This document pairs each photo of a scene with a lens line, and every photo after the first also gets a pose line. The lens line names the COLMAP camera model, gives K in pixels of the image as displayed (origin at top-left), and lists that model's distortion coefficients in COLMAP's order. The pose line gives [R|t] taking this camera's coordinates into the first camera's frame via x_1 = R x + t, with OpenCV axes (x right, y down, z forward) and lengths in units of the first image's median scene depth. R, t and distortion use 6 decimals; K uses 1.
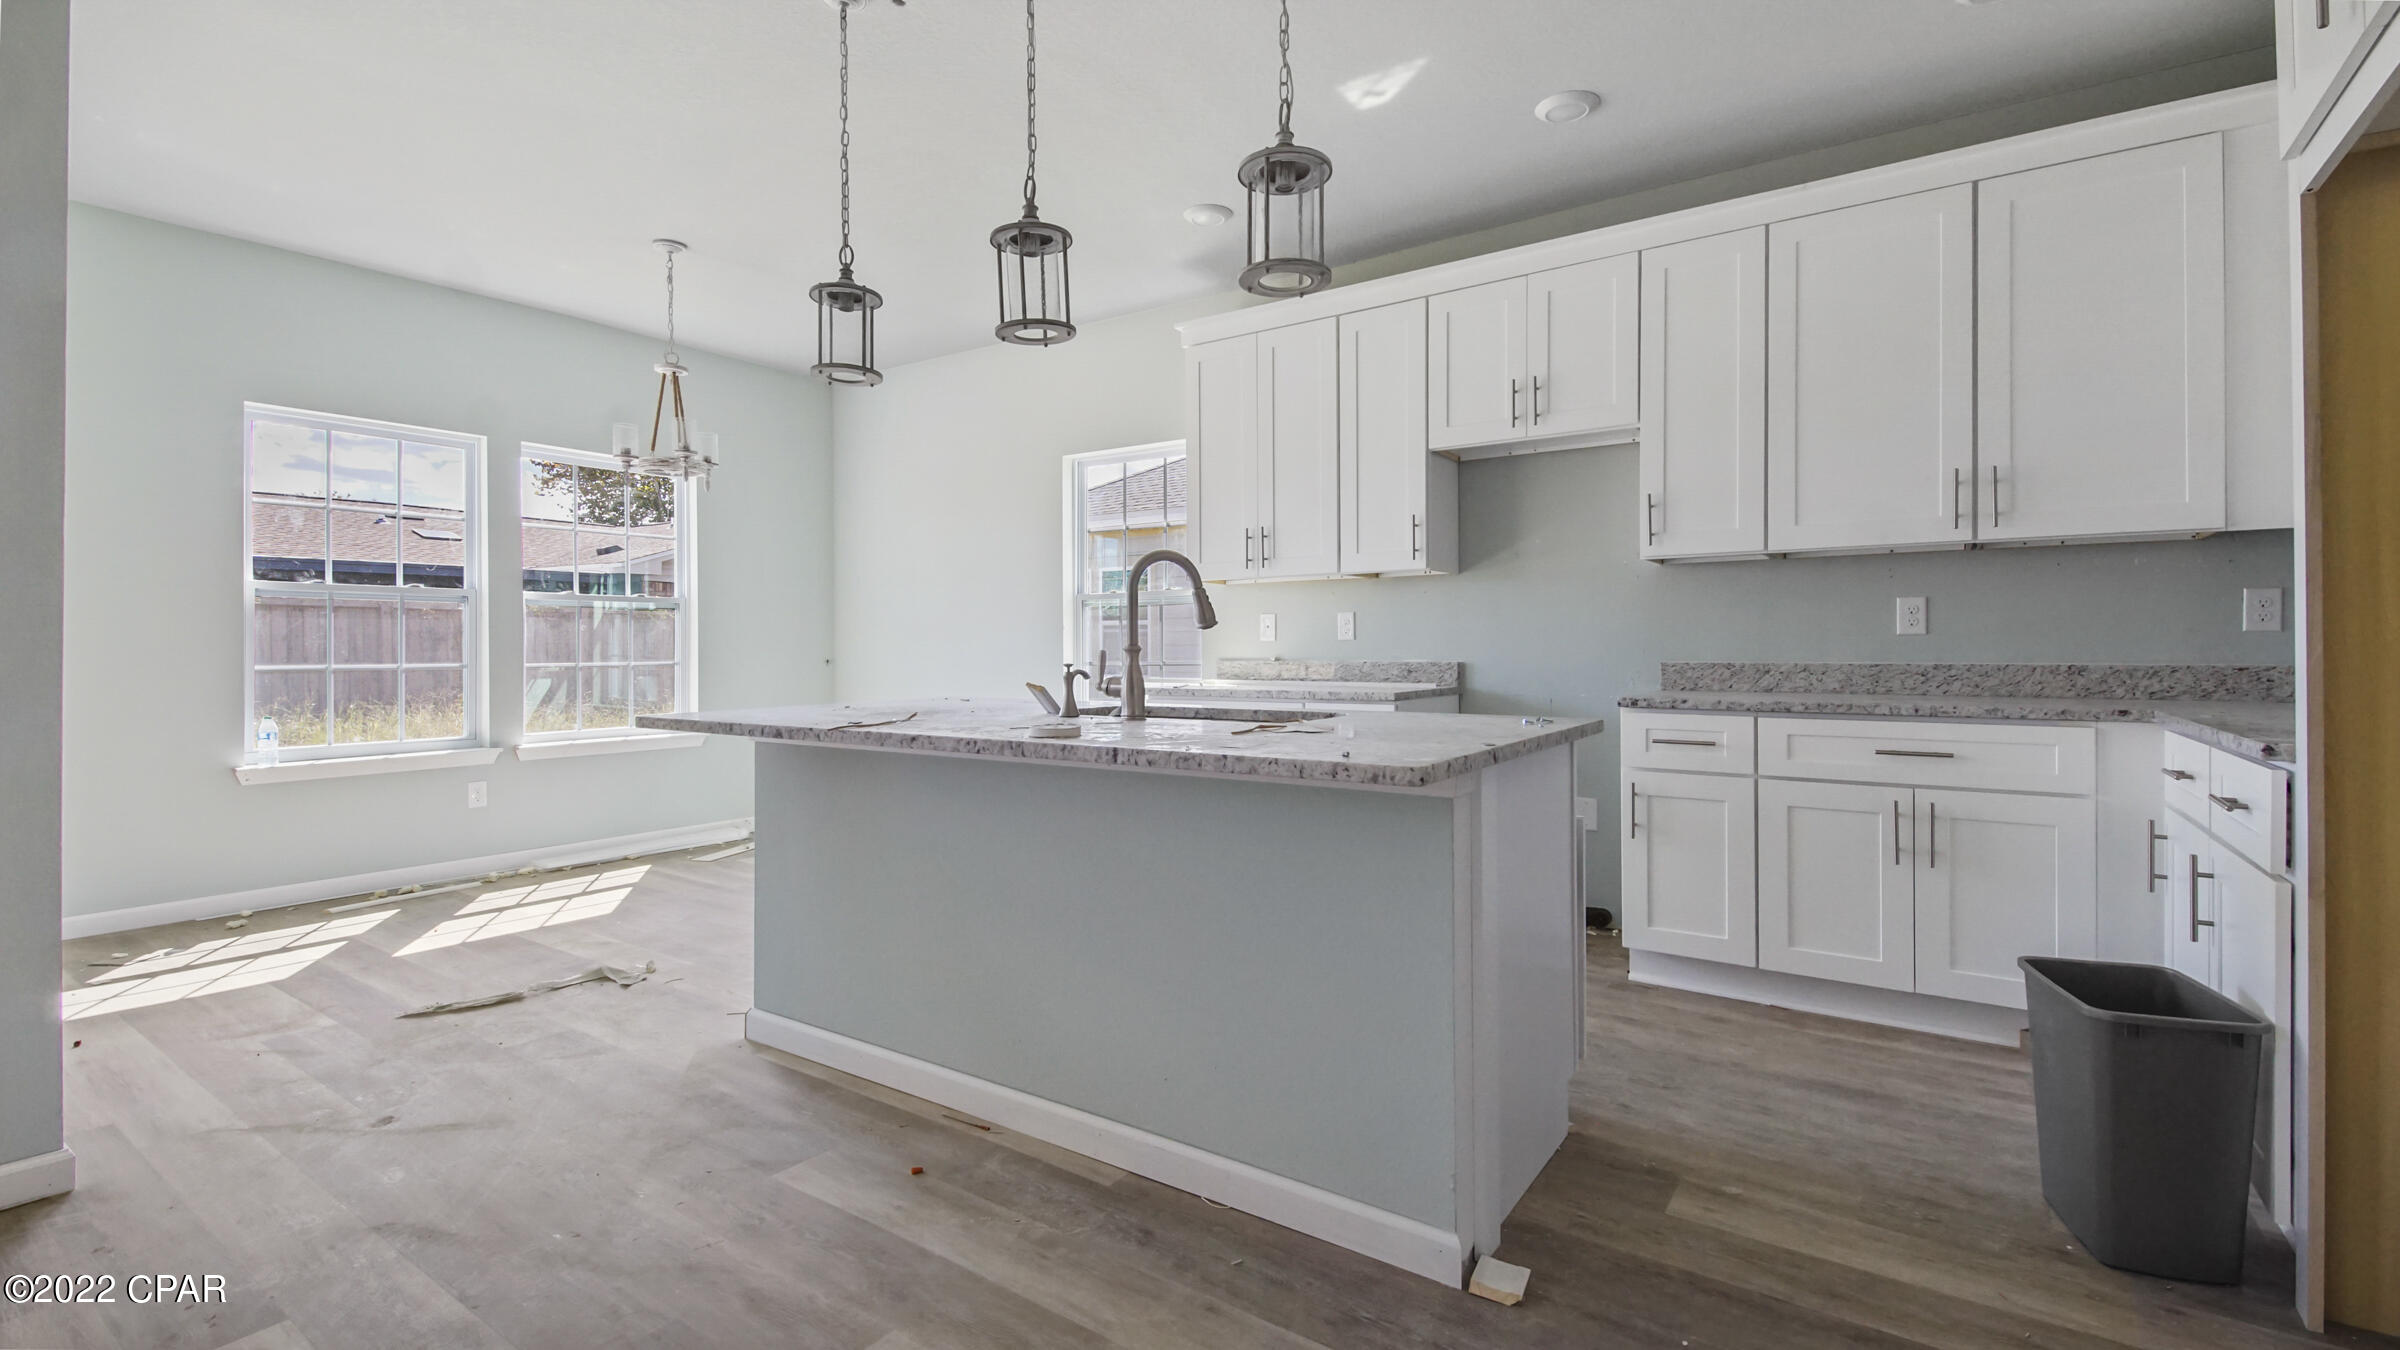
lens RADIAL K [[1059.2, 0, 1193.3], [0, 1059.2, 662.1], [0, 0, 1]] dist [0.010192, -0.000155]
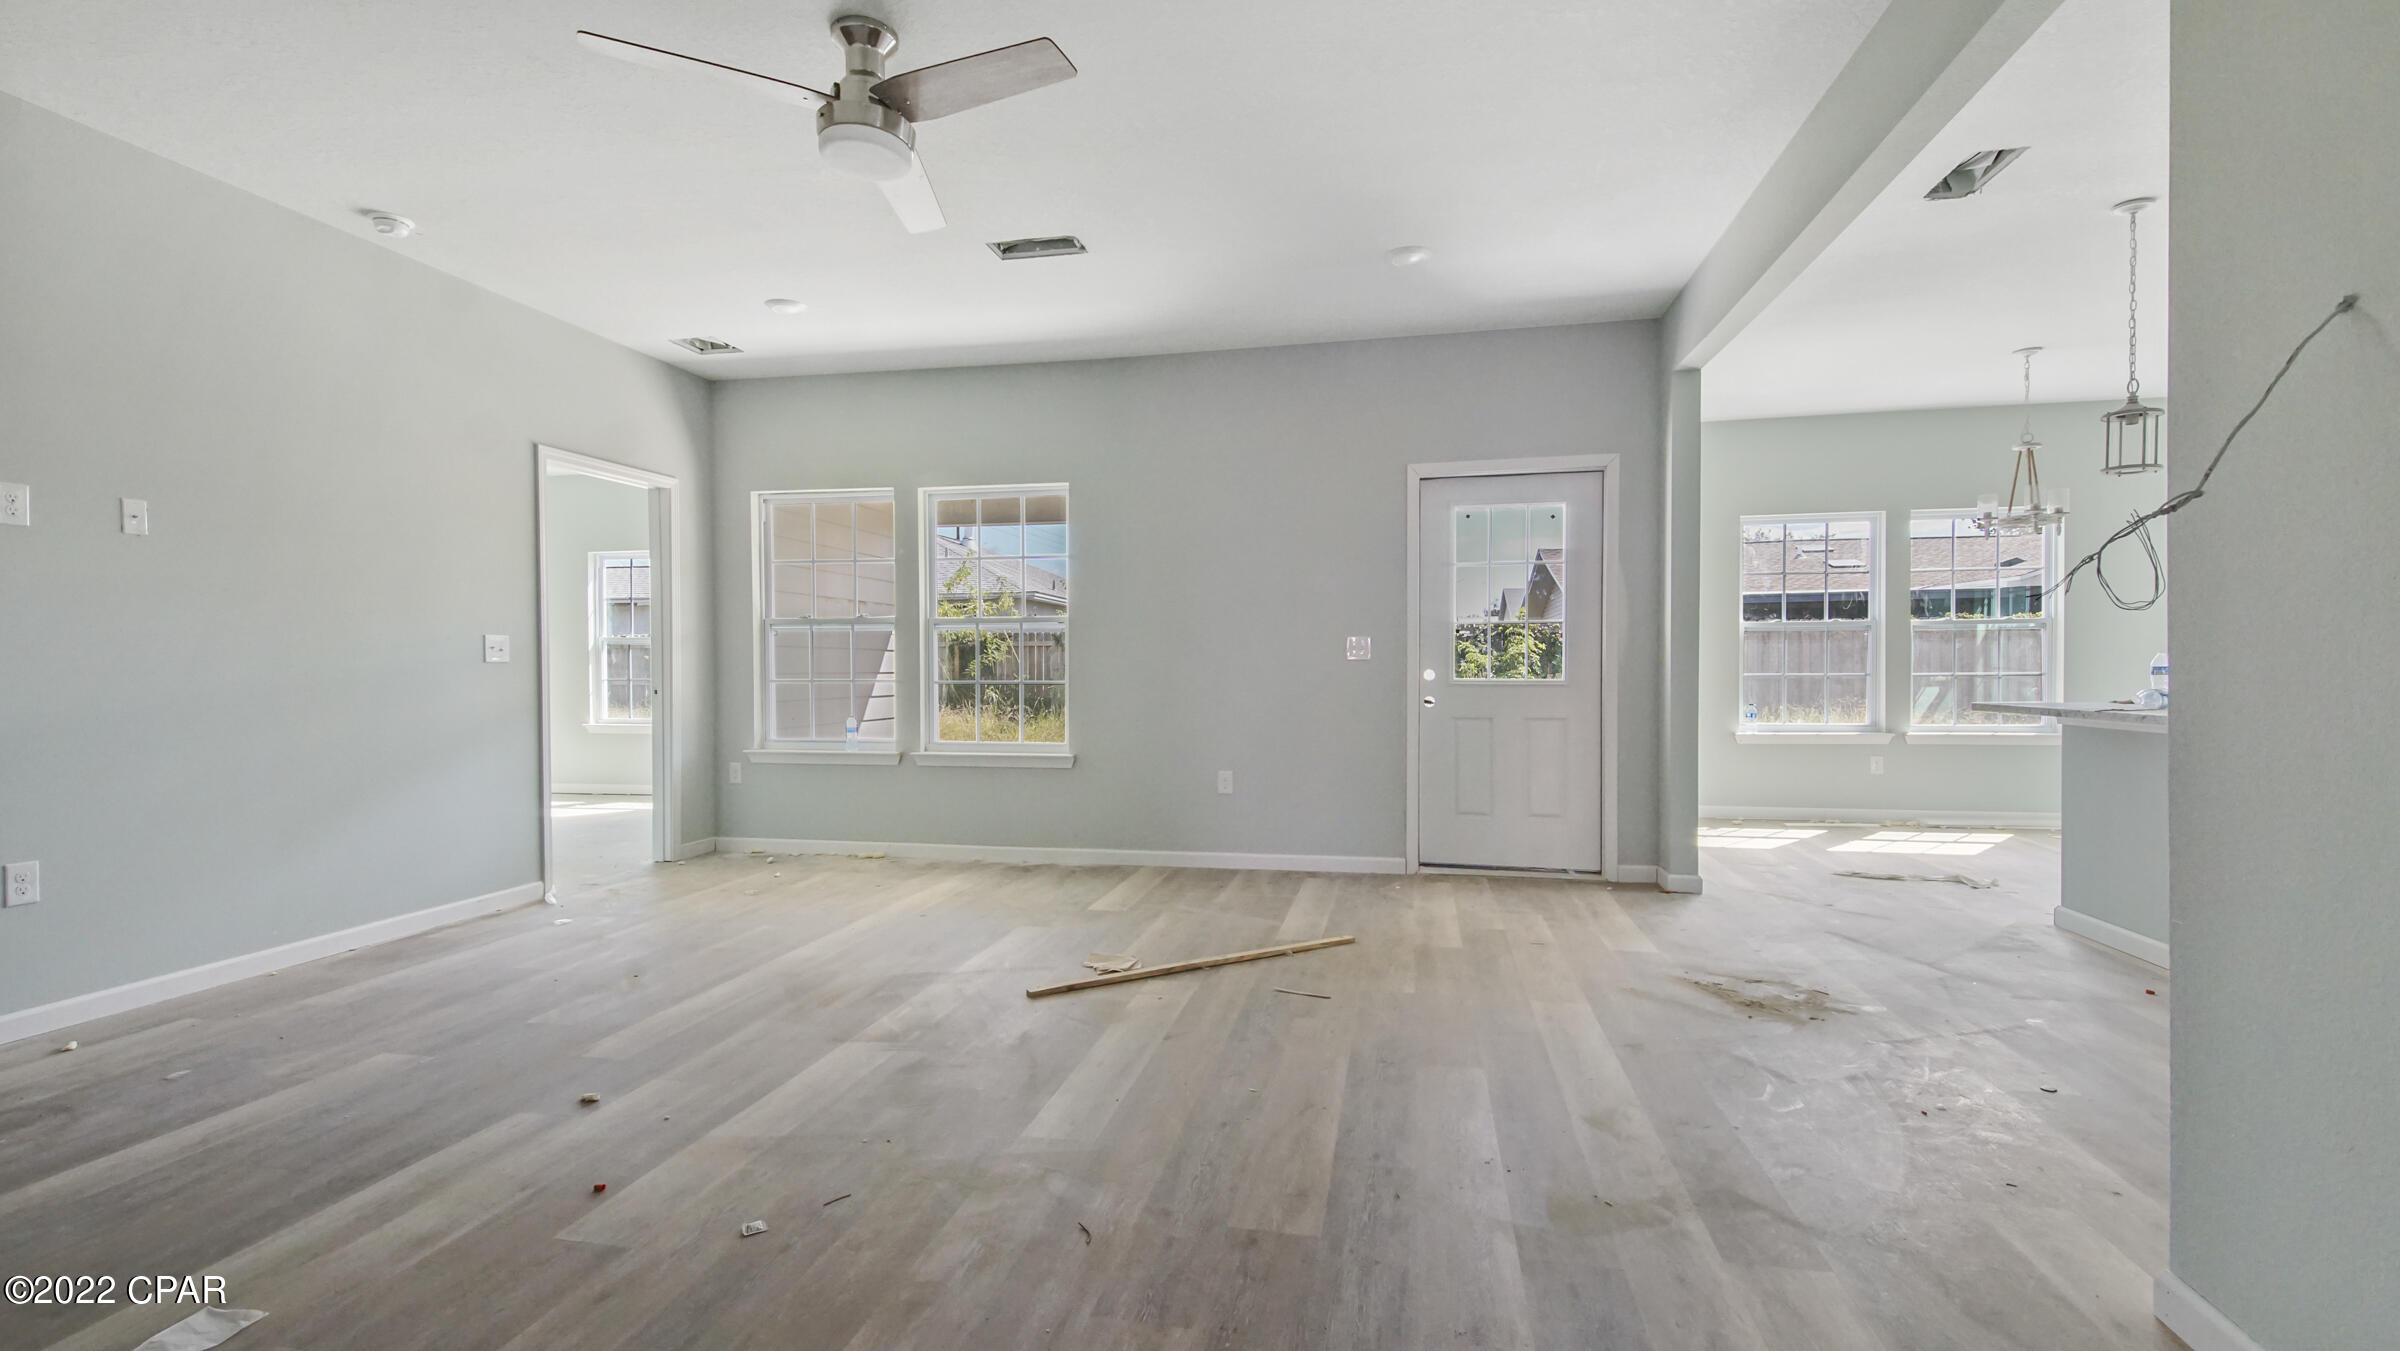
lens RADIAL K [[1059.2, 0, 1193.3], [0, 1059.2, 662.6], [0, 0, 1]] dist [0.010192, -0.000155]
pose [[0.394673, -0.001133, -0.918821, 0.284147], [-0.010148, 0.999933, -0.005592, 0.006224], [0.918765, 0.011531, 0.394635, -0.417627]]
